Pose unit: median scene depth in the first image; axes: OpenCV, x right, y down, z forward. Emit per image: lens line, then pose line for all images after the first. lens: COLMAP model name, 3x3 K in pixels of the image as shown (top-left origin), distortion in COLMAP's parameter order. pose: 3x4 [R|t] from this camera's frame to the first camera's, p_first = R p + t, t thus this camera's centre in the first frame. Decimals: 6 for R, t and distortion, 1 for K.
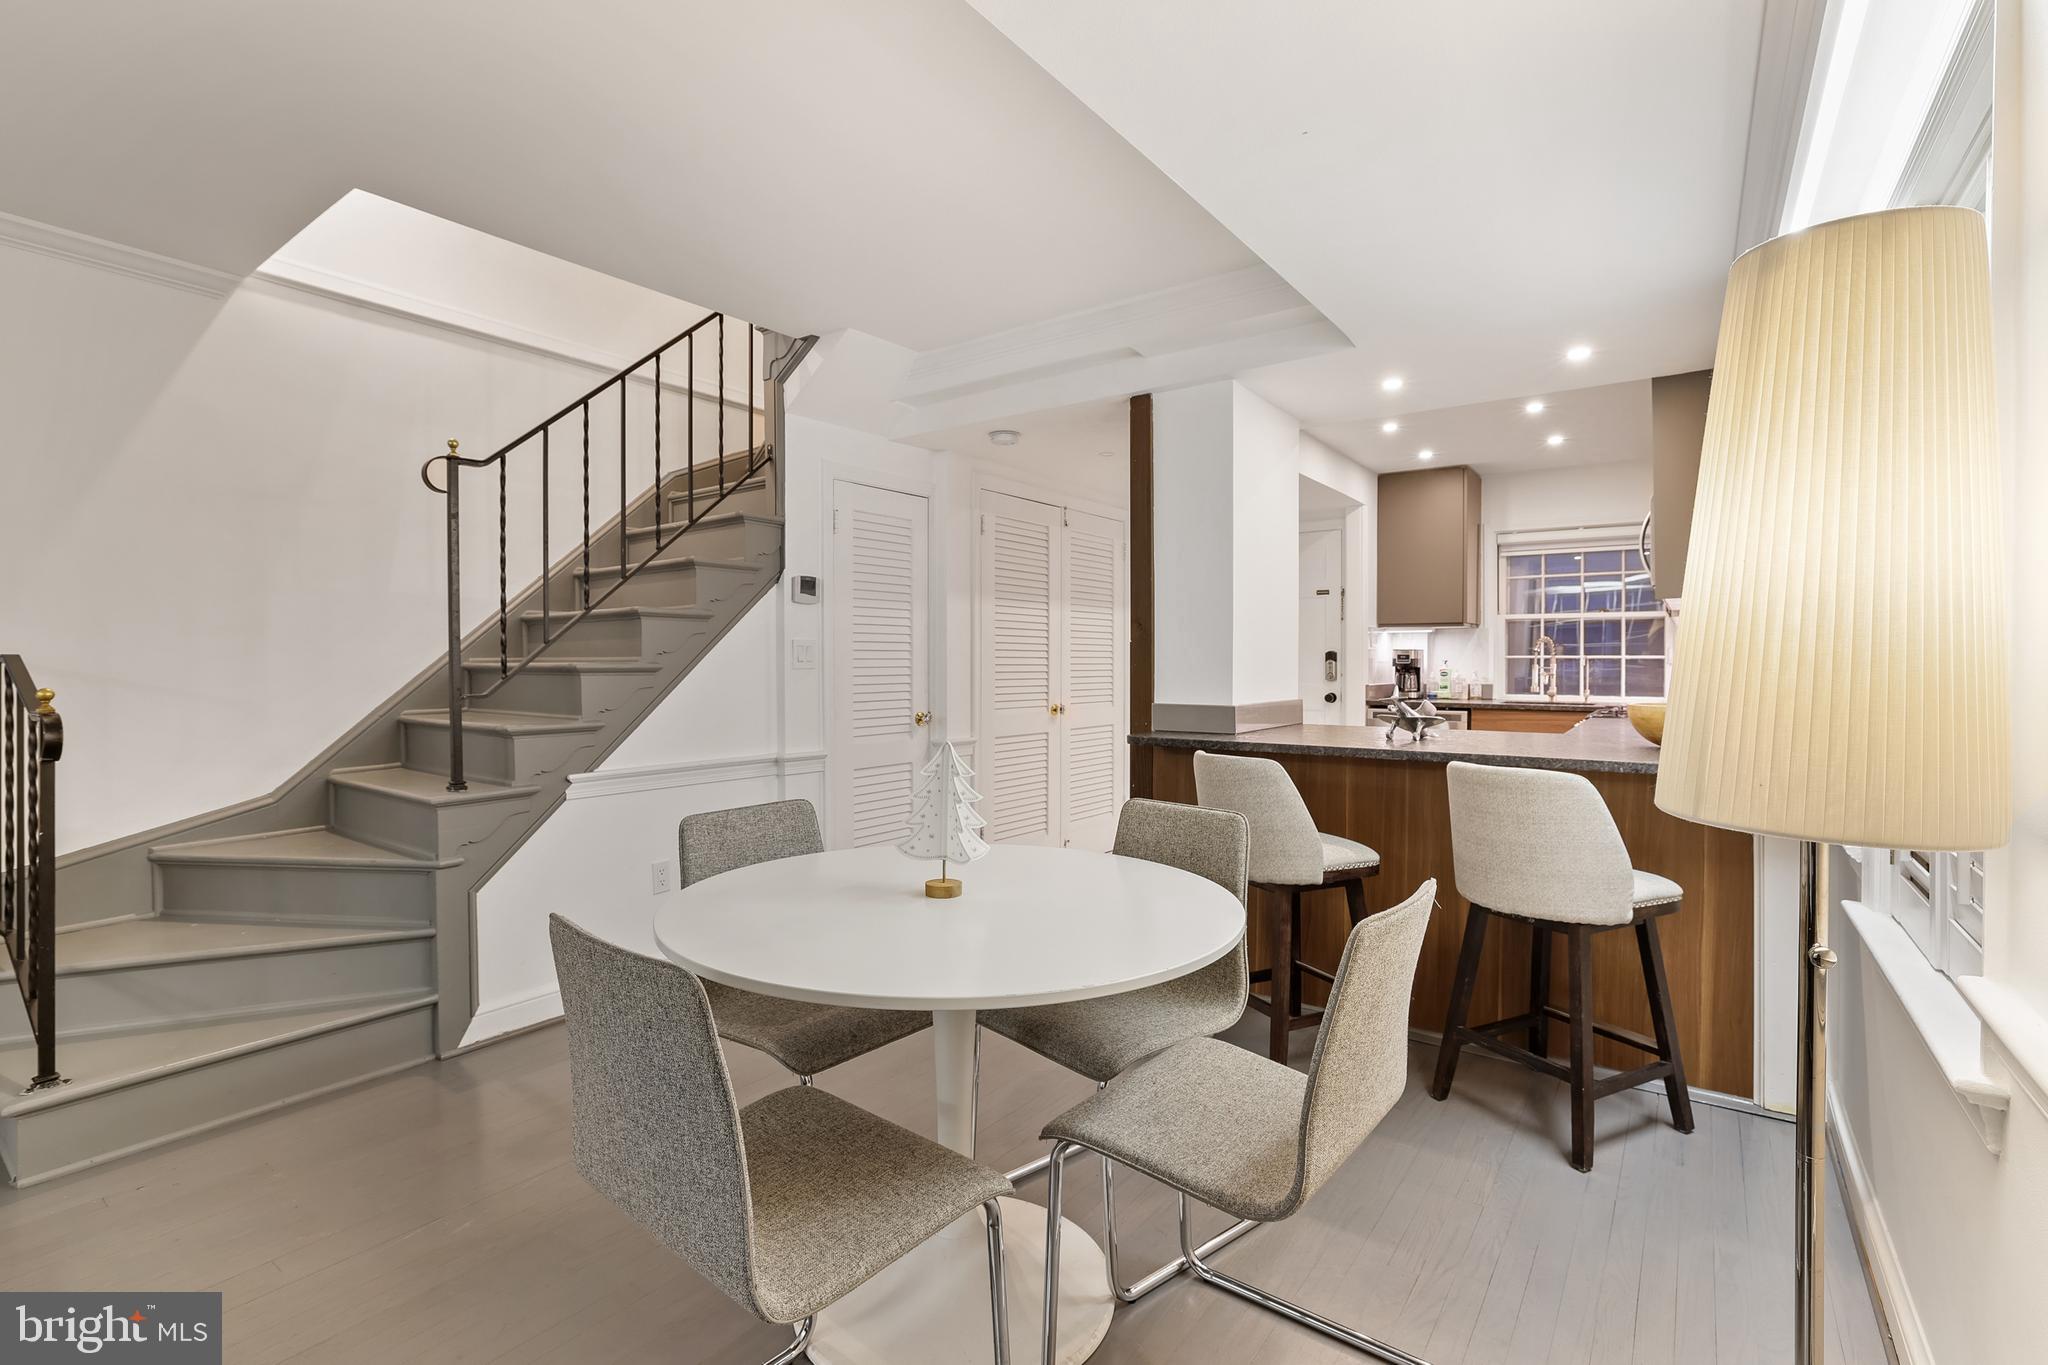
lens RADIAL K [[919.9, 0, 1022.4], [0, 919.9, 676.3], [0, 0, 1]] dist [0.000014, 0.000003]
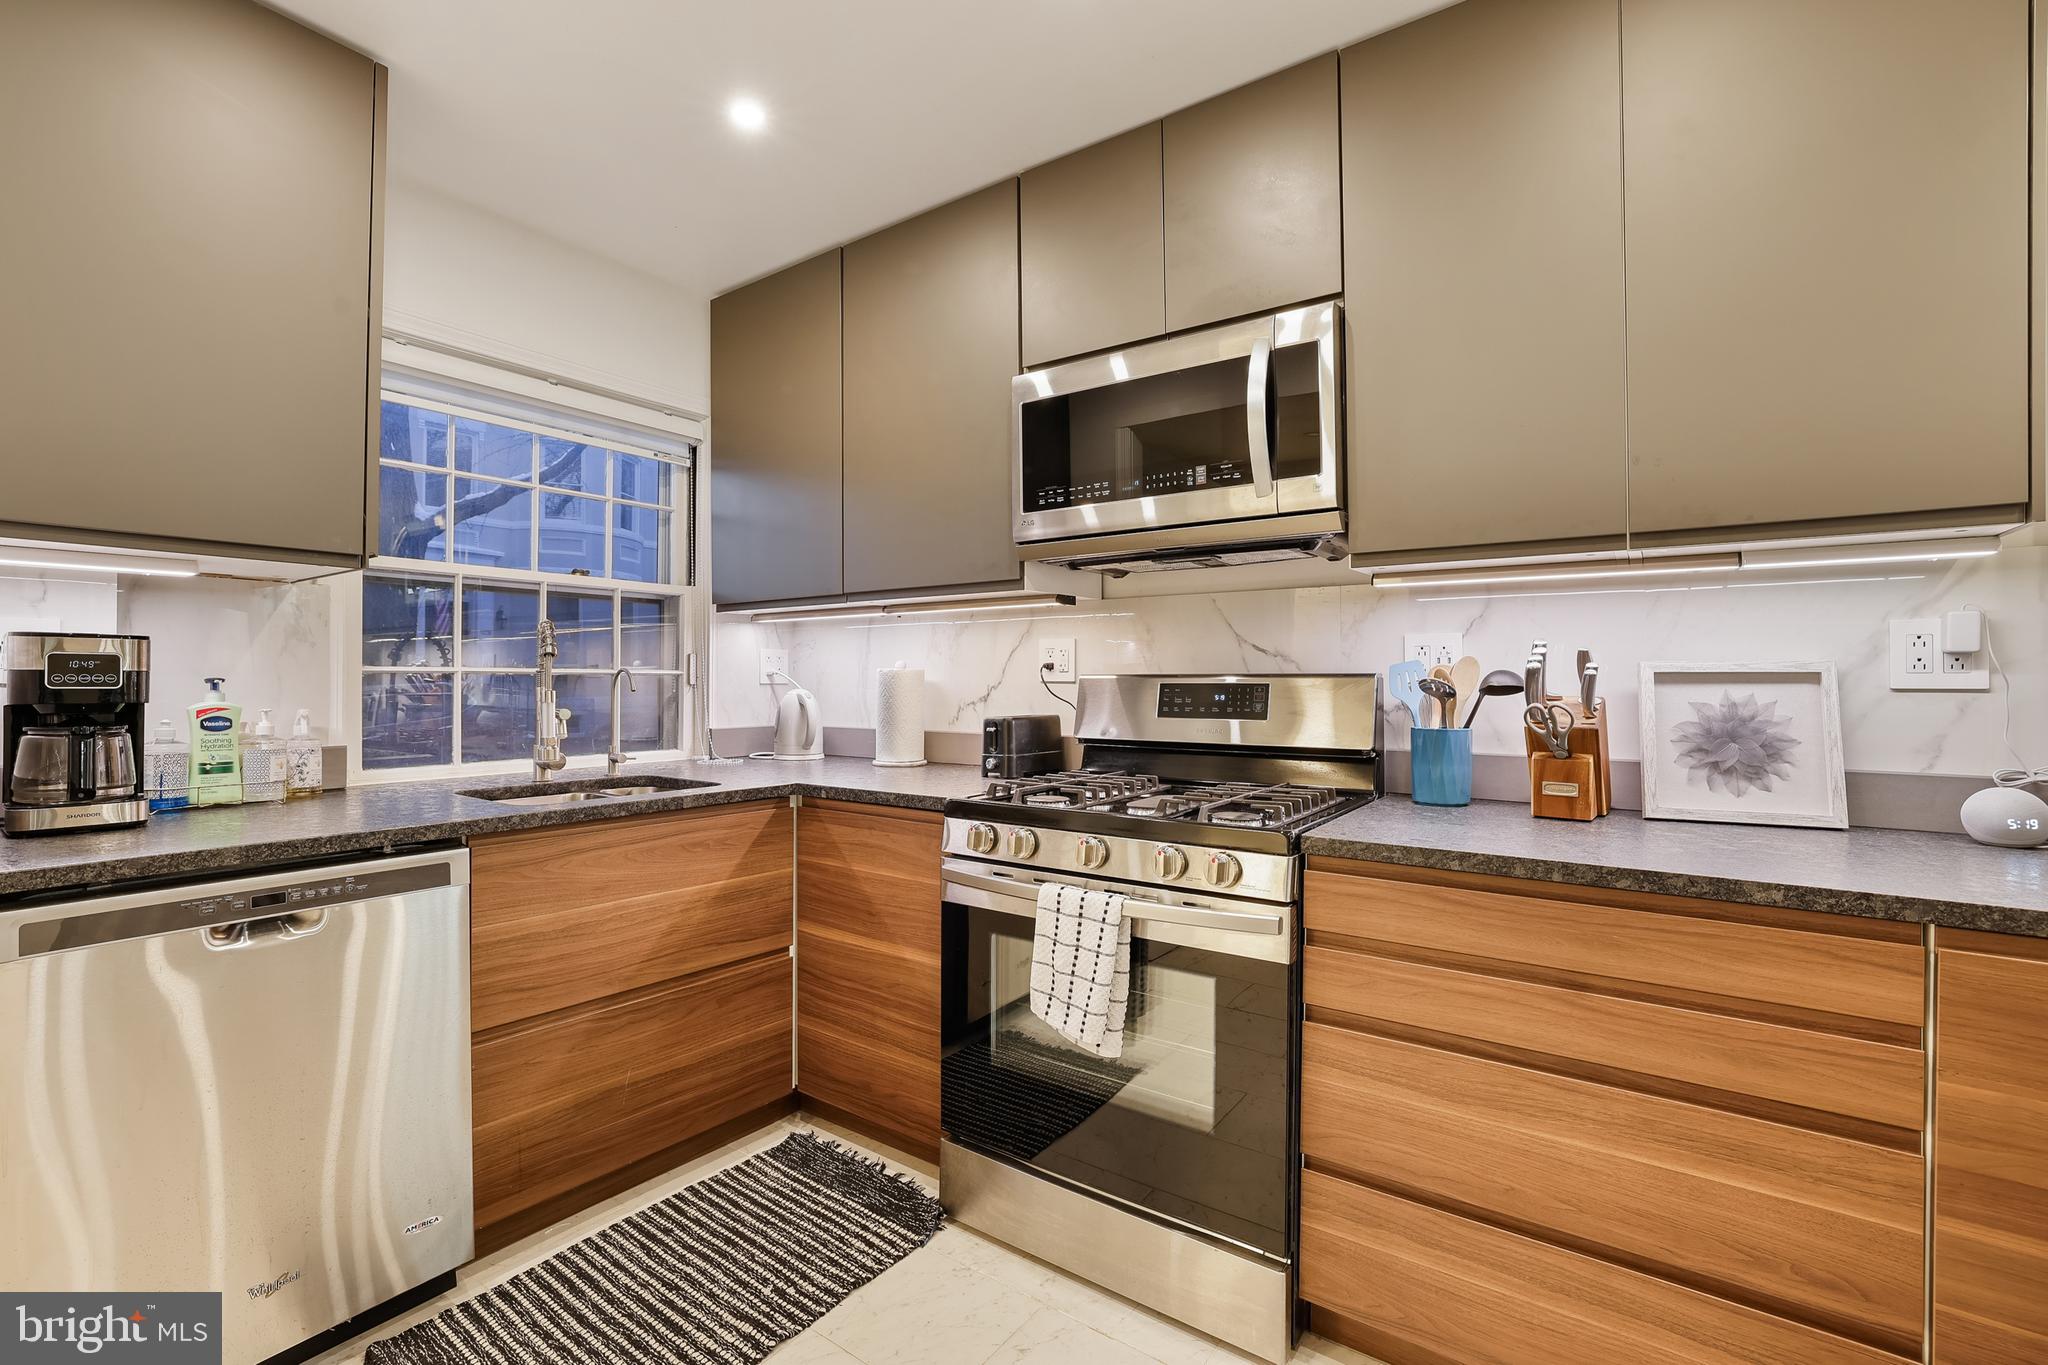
lens RADIAL K [[888.1, 0, 1018.5], [0, 888.1, 680.1], [0, 0, 1]] dist [-0.020483, 0.002427]
pose [[-0.007196, -0.000662, 0.999974, 0.170183], [0.009751, 0.999952, 0.000732, -0.014557], [-0.999927, 0.009756, -0.007189, 0.742235]]
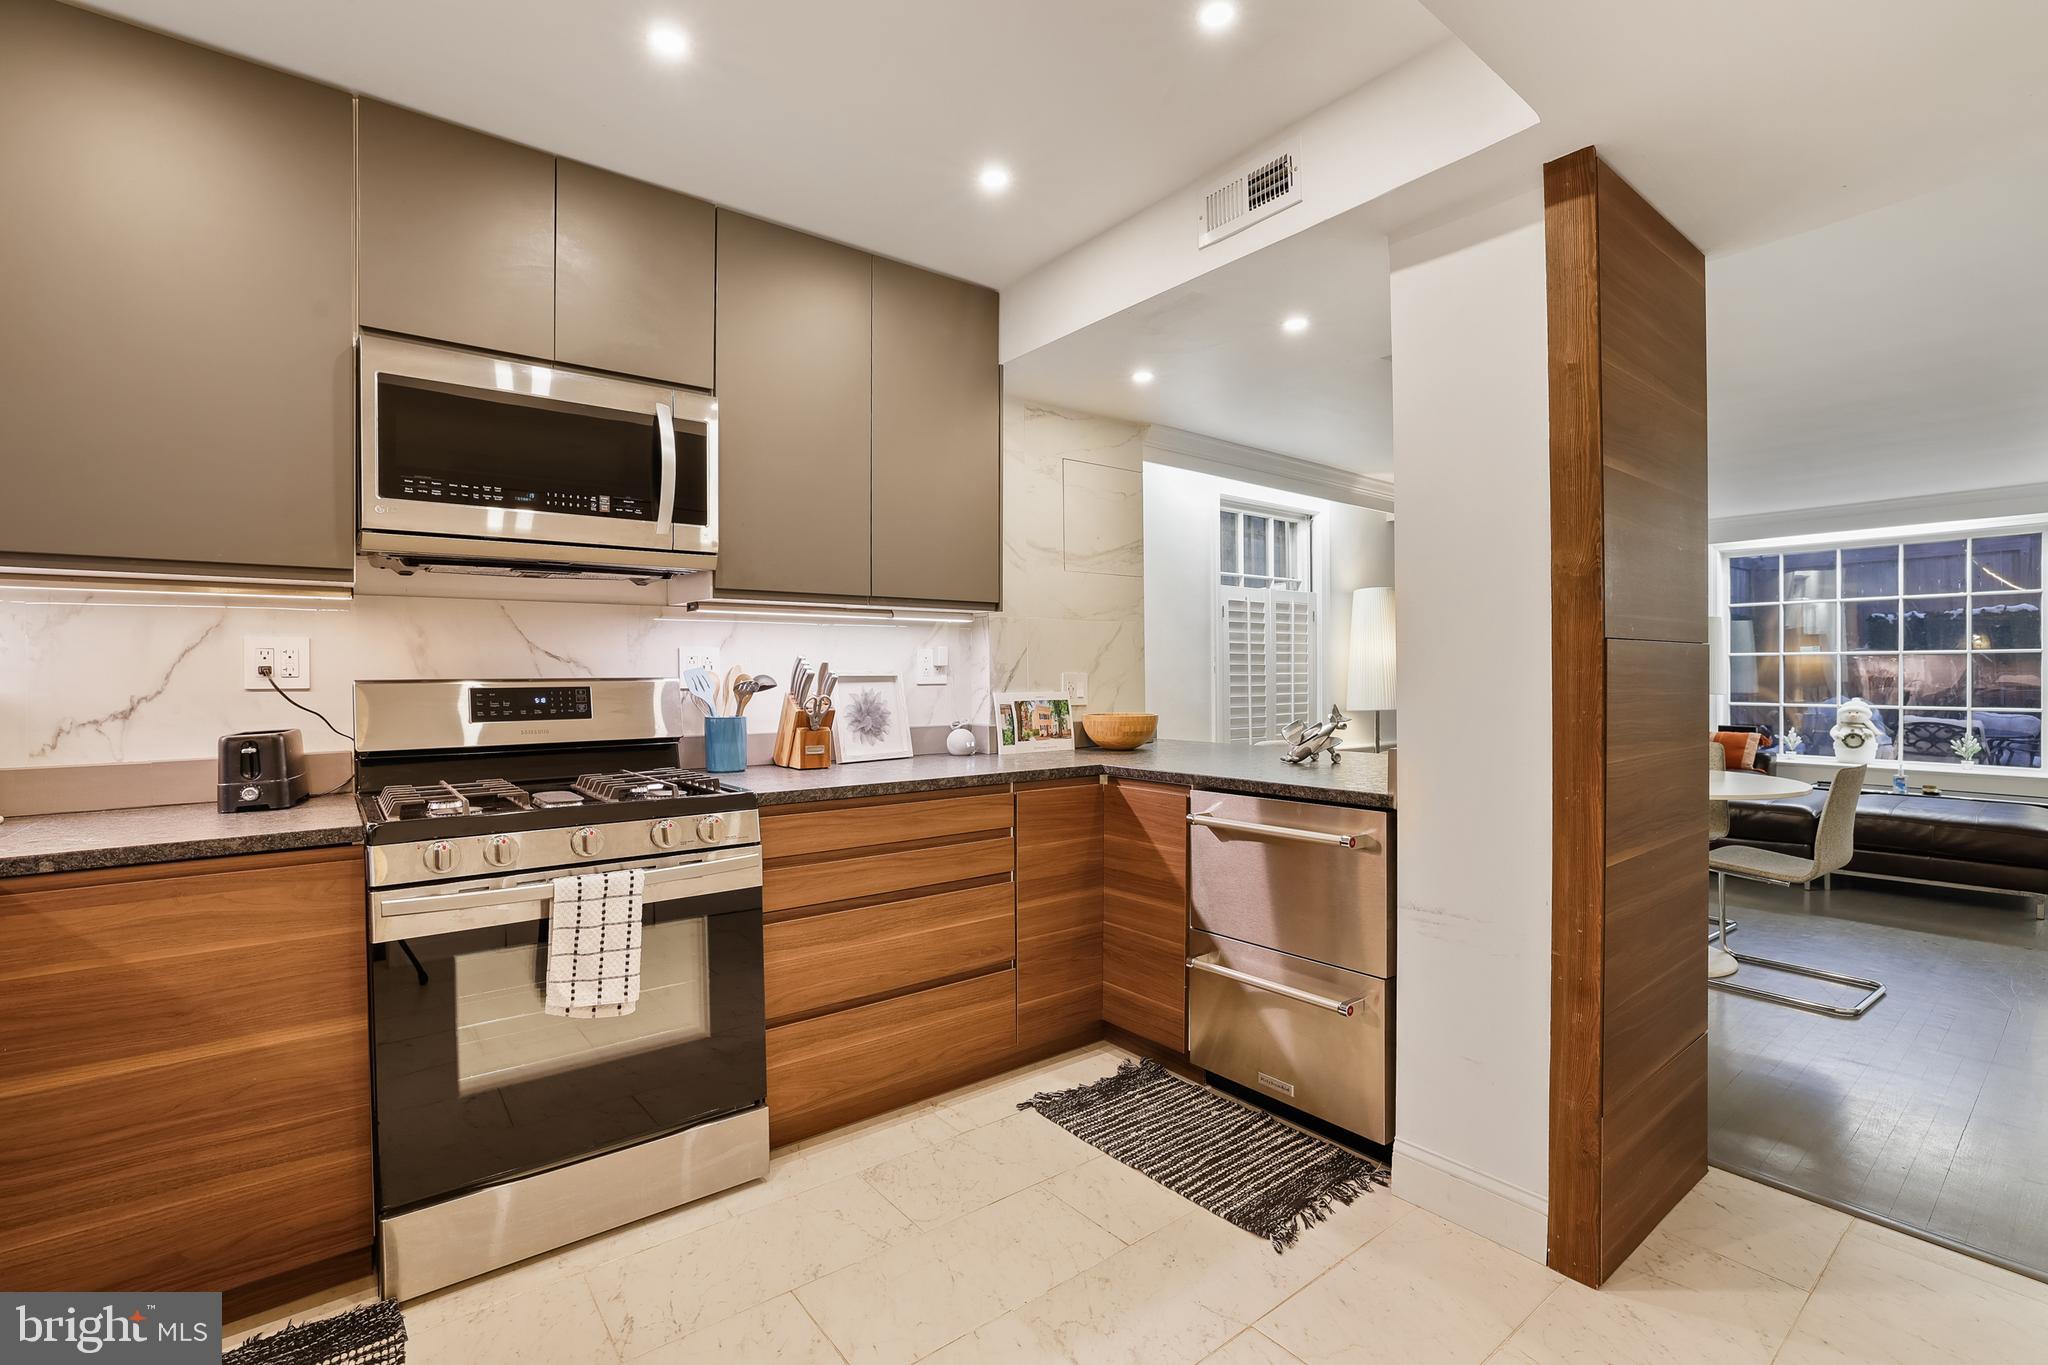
lens RADIAL K [[888.1, 0, 1021.3], [0, 888.1, 676.4], [0, 0, 1]] dist [-0.020483, 0.002427]
pose [[-0.957478, 0.009212, 0.288360, 0.252057], [0.012437, 0.999879, 0.009351, -0.020010], [-0.288239, 0.012540, -0.957476, 1.112937]]
